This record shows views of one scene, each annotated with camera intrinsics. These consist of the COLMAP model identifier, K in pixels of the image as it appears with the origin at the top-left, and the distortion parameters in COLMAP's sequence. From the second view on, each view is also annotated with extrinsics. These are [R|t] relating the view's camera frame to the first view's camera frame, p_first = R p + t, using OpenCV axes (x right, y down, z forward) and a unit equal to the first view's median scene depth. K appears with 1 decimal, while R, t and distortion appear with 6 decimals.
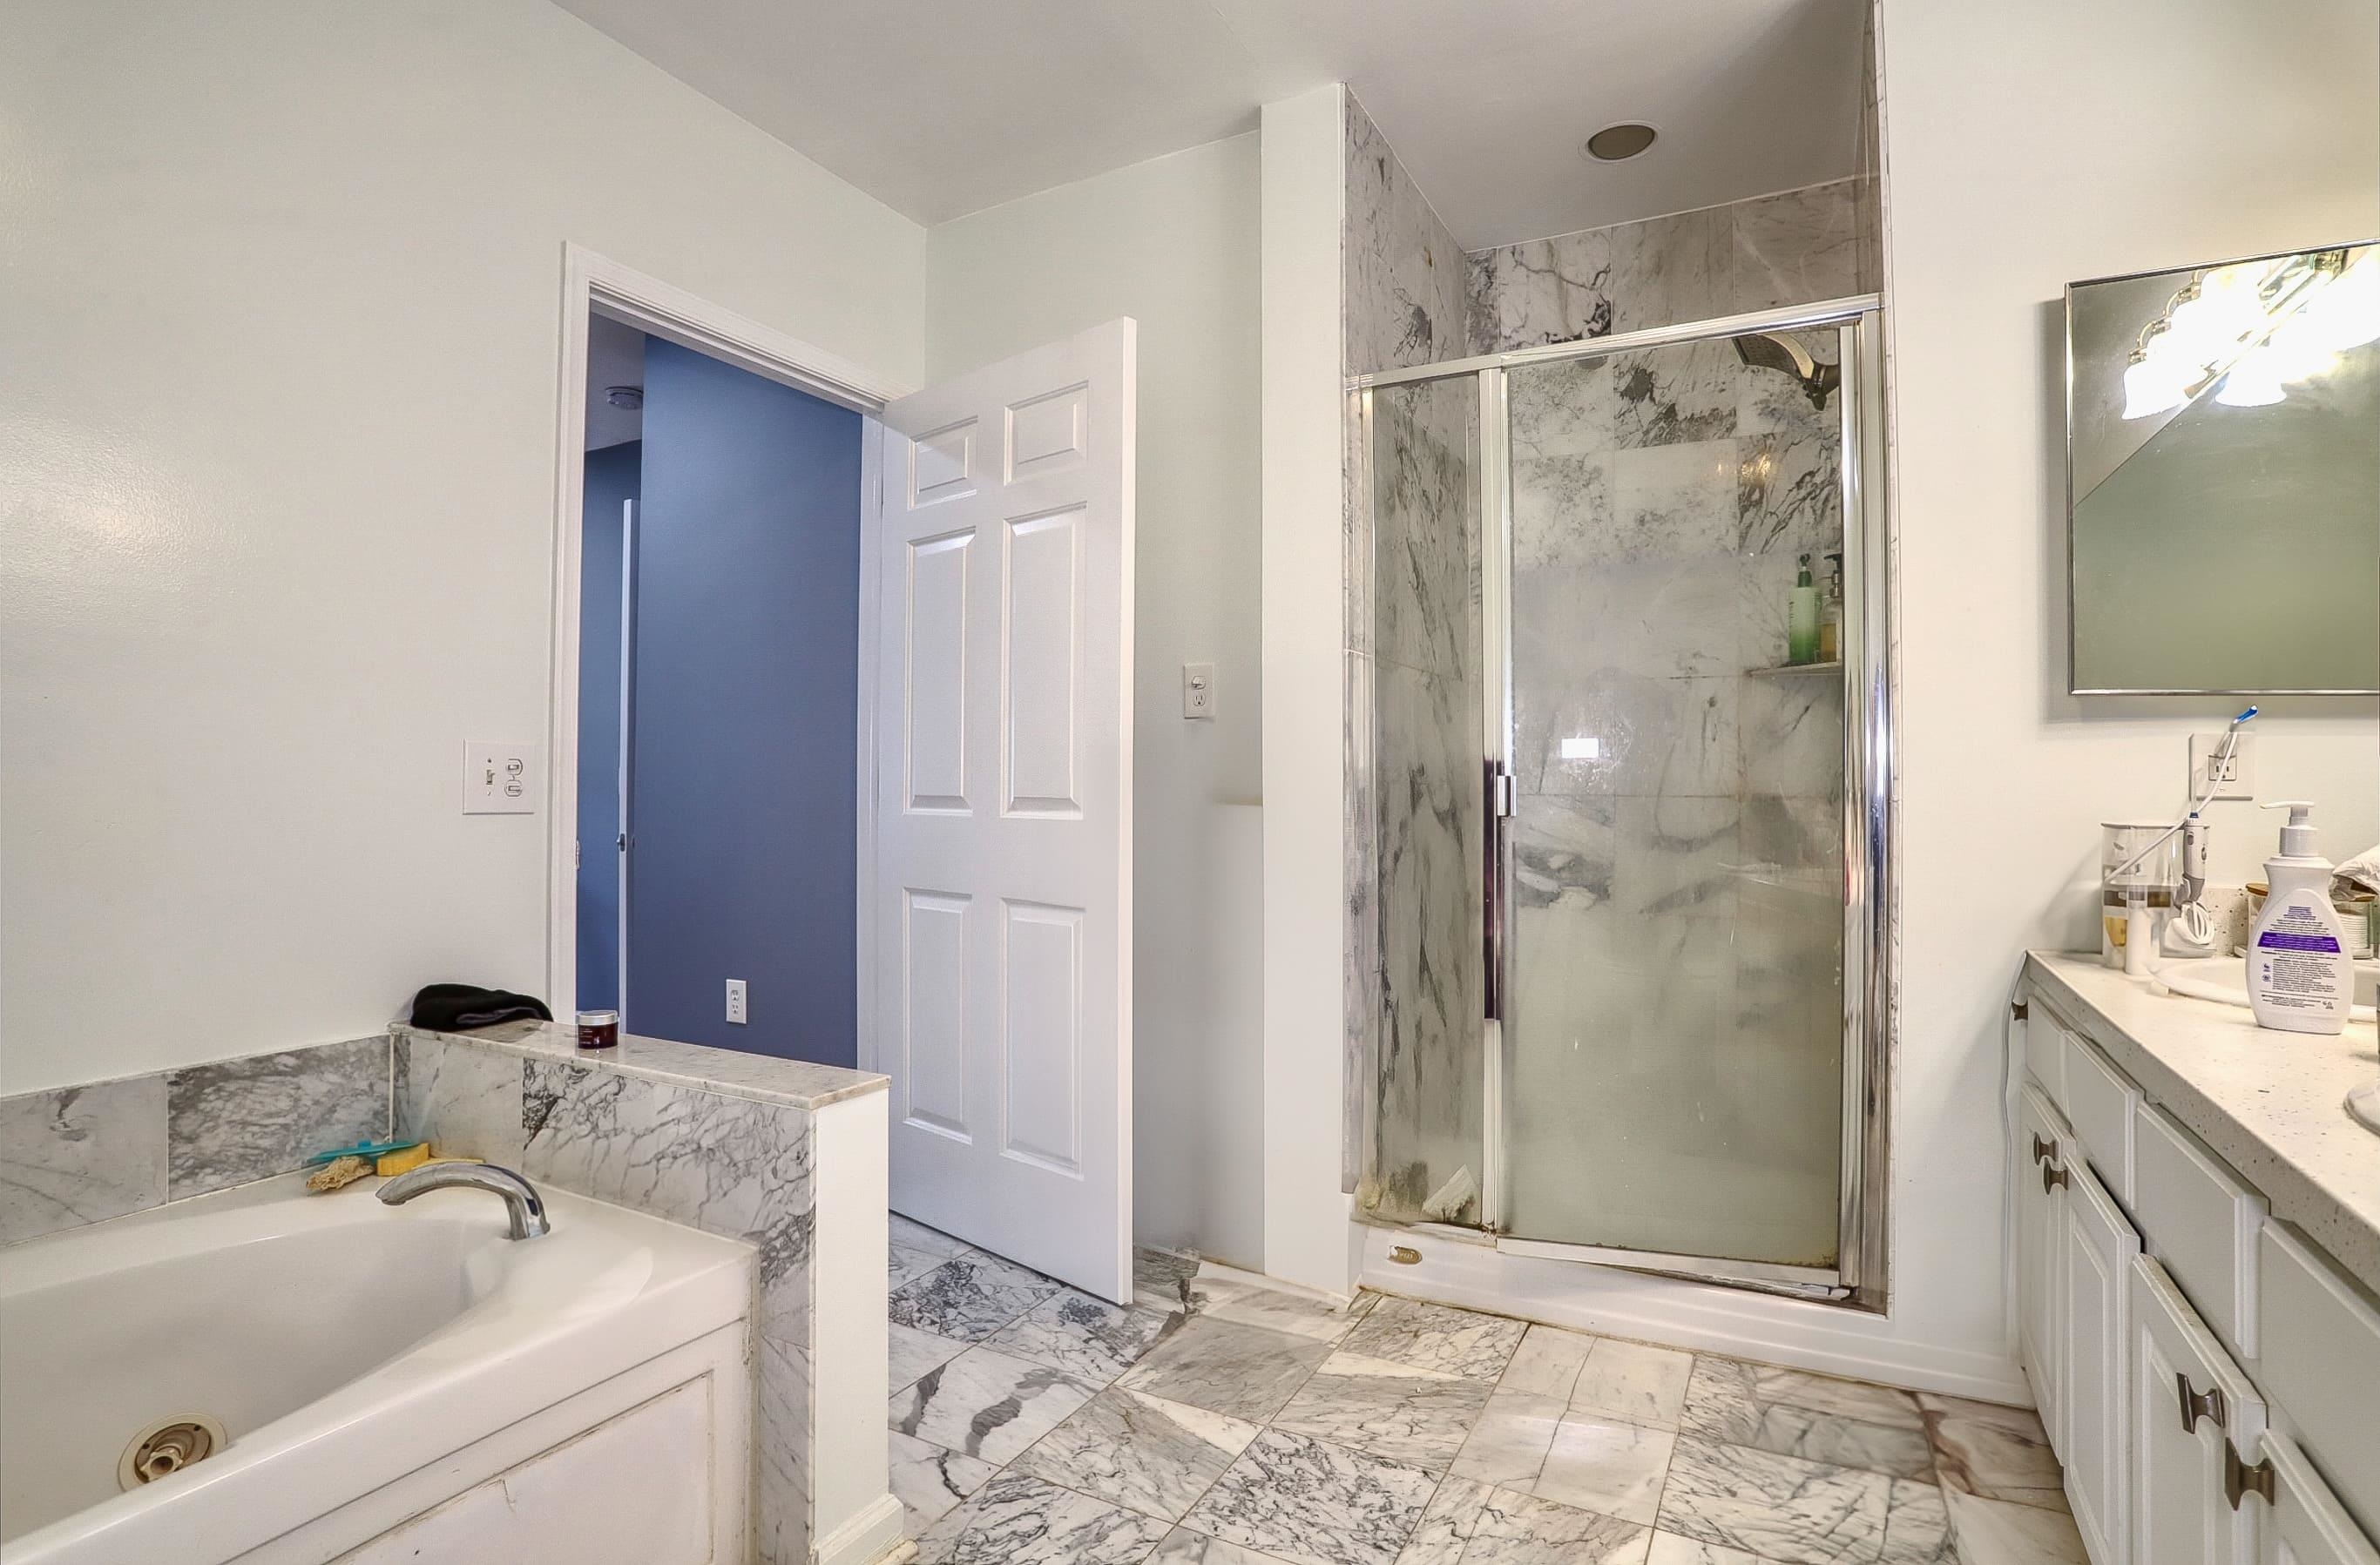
lens RADIAL K [[1238.8, 0, 1199.1], [0, 1238.8, 761.1], [0, 0, 1]] dist [-0.061914, 0.030764]
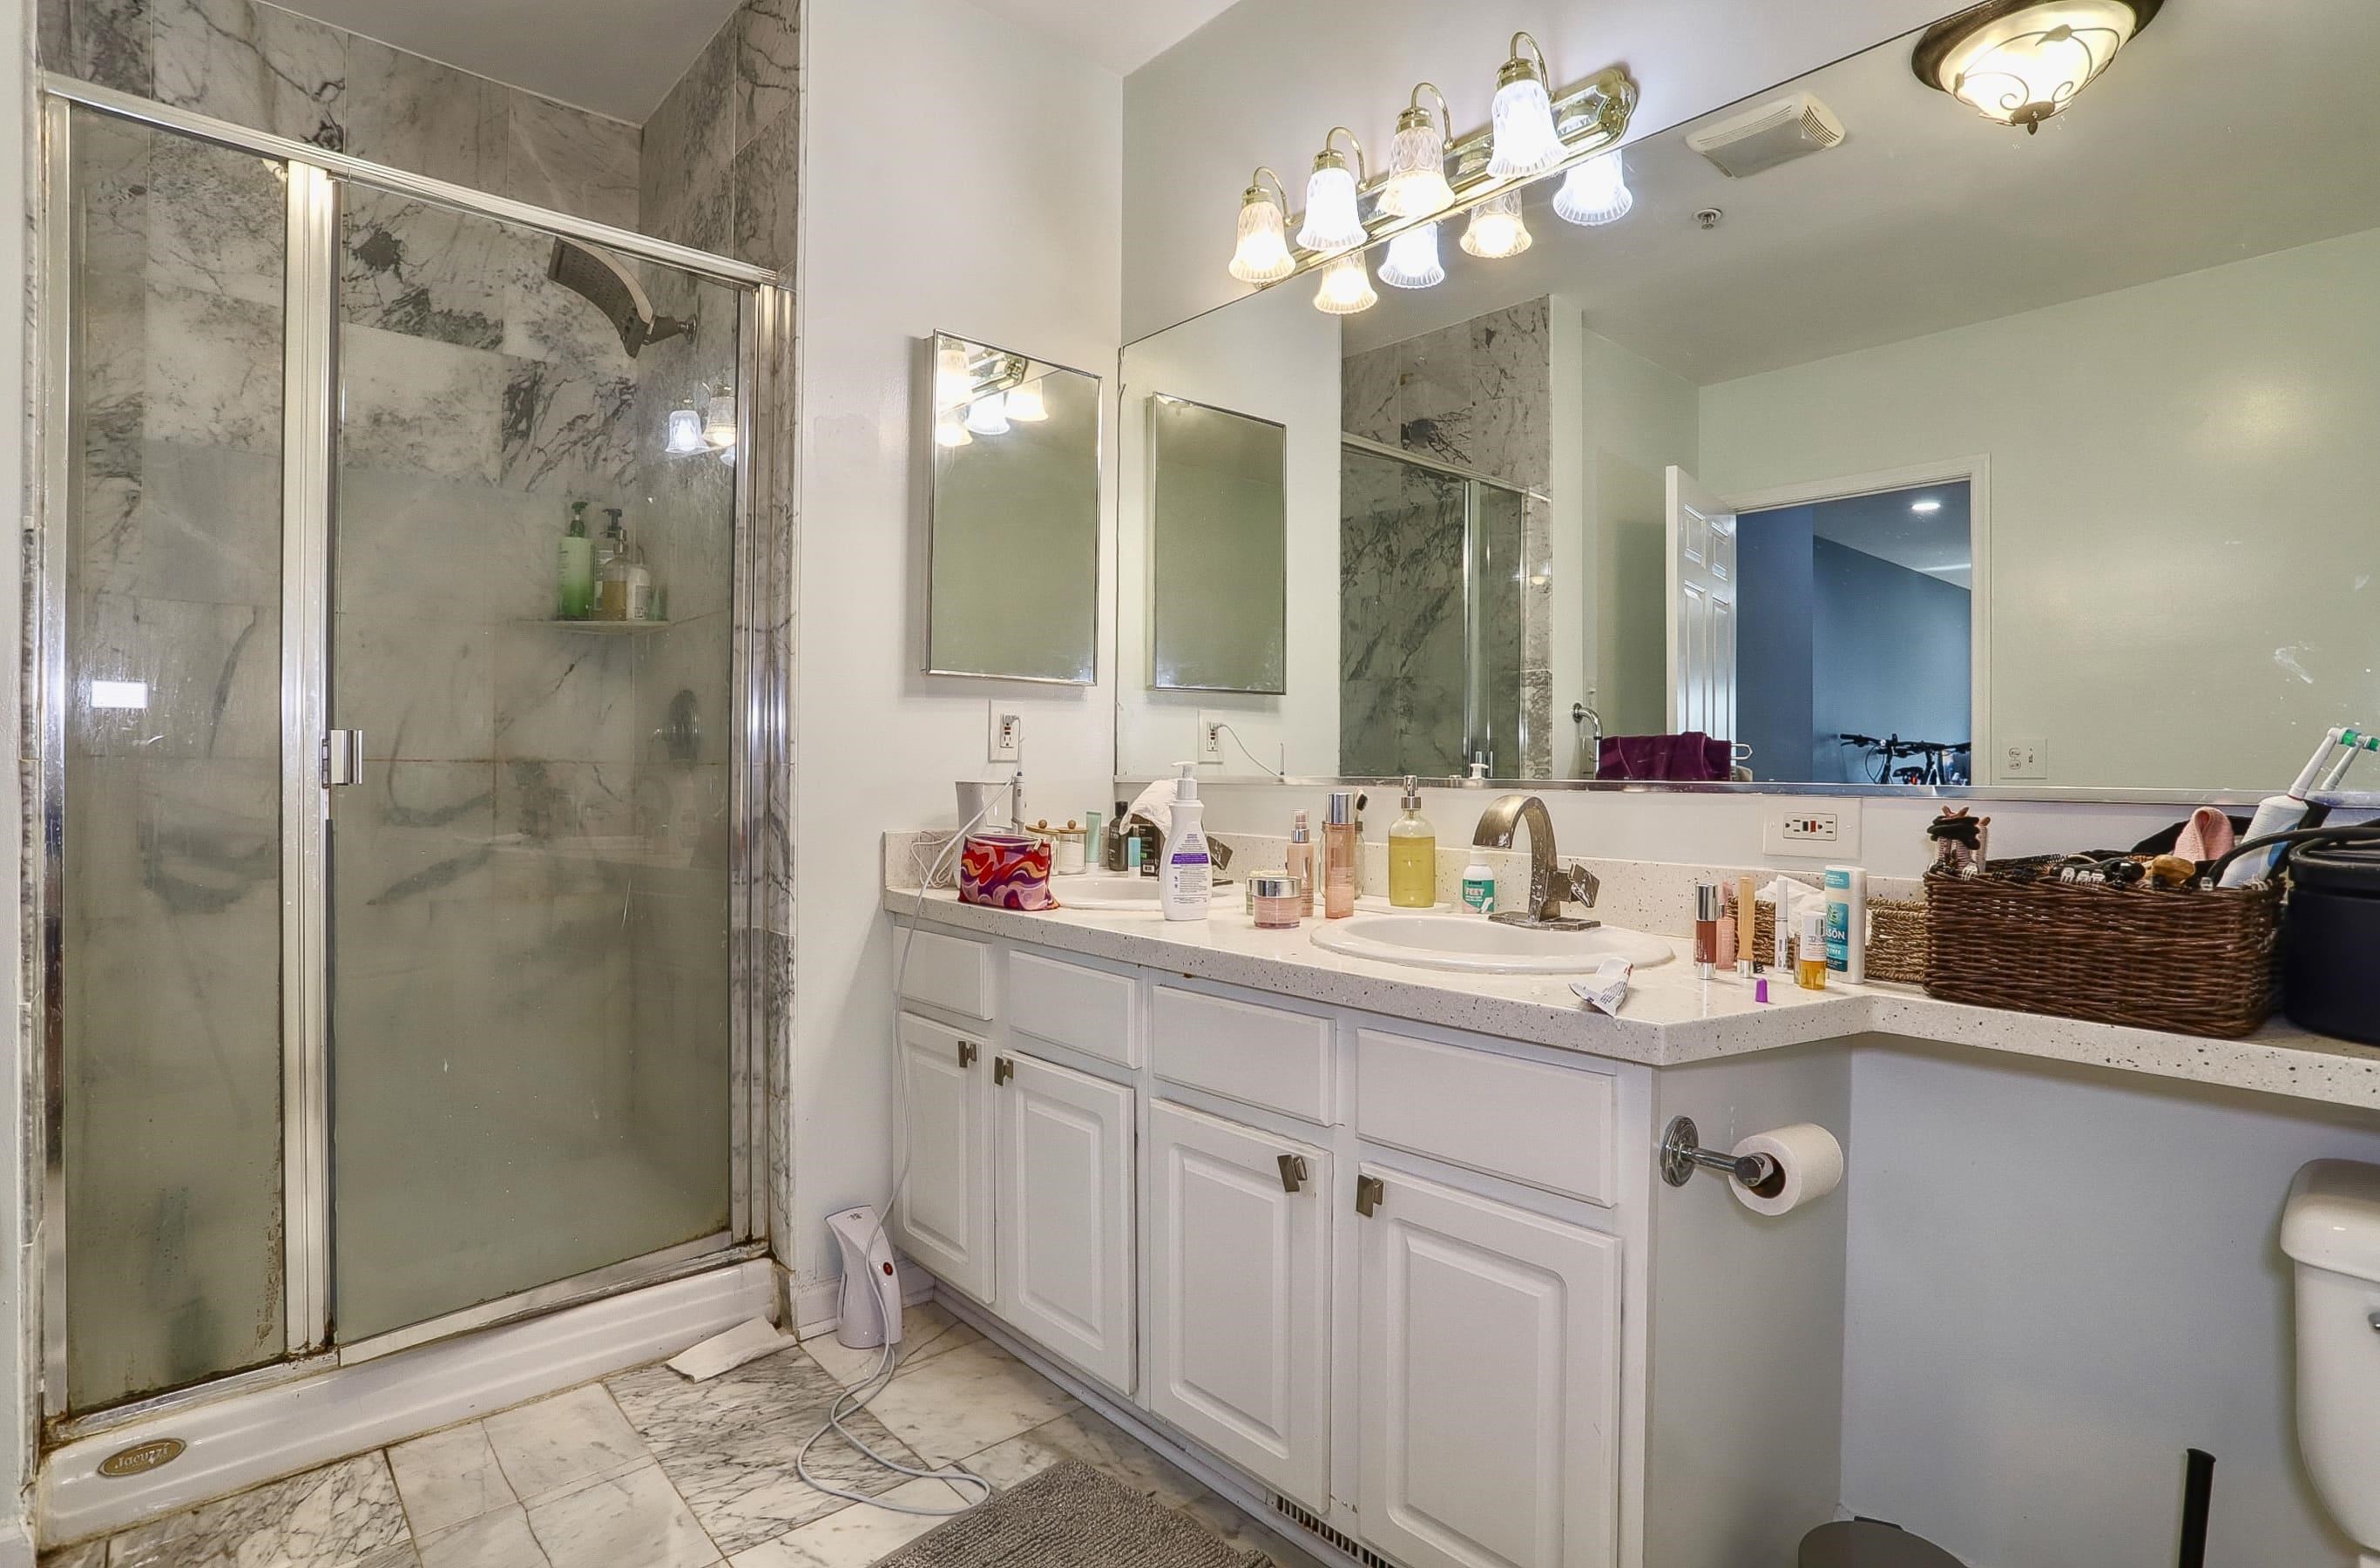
lens RADIAL K [[1239.0, 0, 1199.1], [0, 1239.0, 762.6], [0, 0, 1]] dist [-0.061914, 0.030764]
pose [[0.317928, -0.002032, 0.948113, -0.237376], [-0.024193, 0.999655, 0.010255, 0.009042], [-0.947806, -0.026198, 0.317769, 0.244076]]
